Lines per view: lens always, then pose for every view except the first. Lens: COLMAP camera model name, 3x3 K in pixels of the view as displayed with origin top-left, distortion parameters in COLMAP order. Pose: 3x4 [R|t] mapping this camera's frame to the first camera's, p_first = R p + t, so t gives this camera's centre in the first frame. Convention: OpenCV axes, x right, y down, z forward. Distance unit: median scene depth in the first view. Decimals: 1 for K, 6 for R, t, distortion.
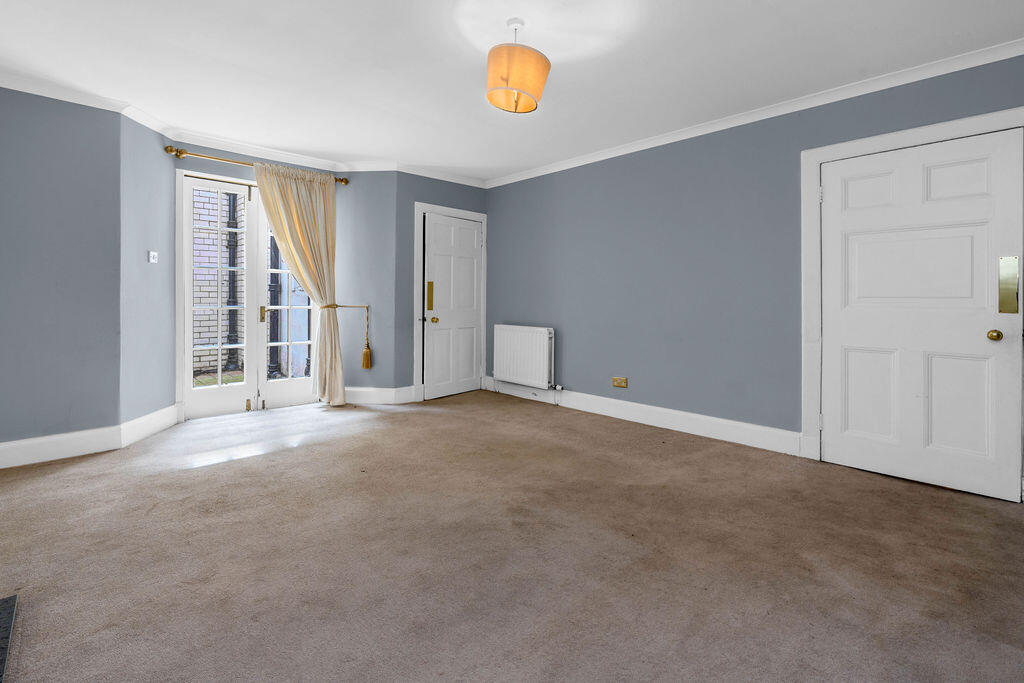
lens RADIAL K [[477.9, 0, 512.4], [0, 477.9, 298.9], [0, 0, 1]] dist [-0.000480, 0.000061]
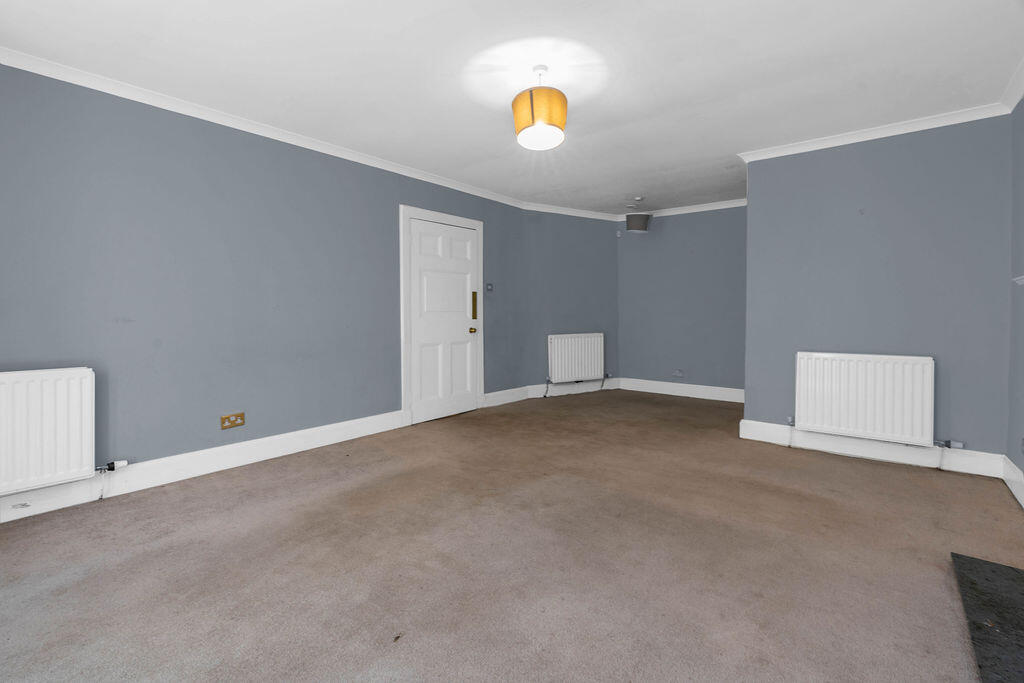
lens RADIAL K [[471.3, 0, 512.2], [0, 471.3, 318.0], [0, 0, 1]] dist [0.000878, 0.000126]
pose [[-0.136855, -0.016032, 0.990461, -0.956526], [-0.003031, 0.999871, 0.015766, -0.008065], [-0.990586, -0.000845, -0.136886, 1.064301]]
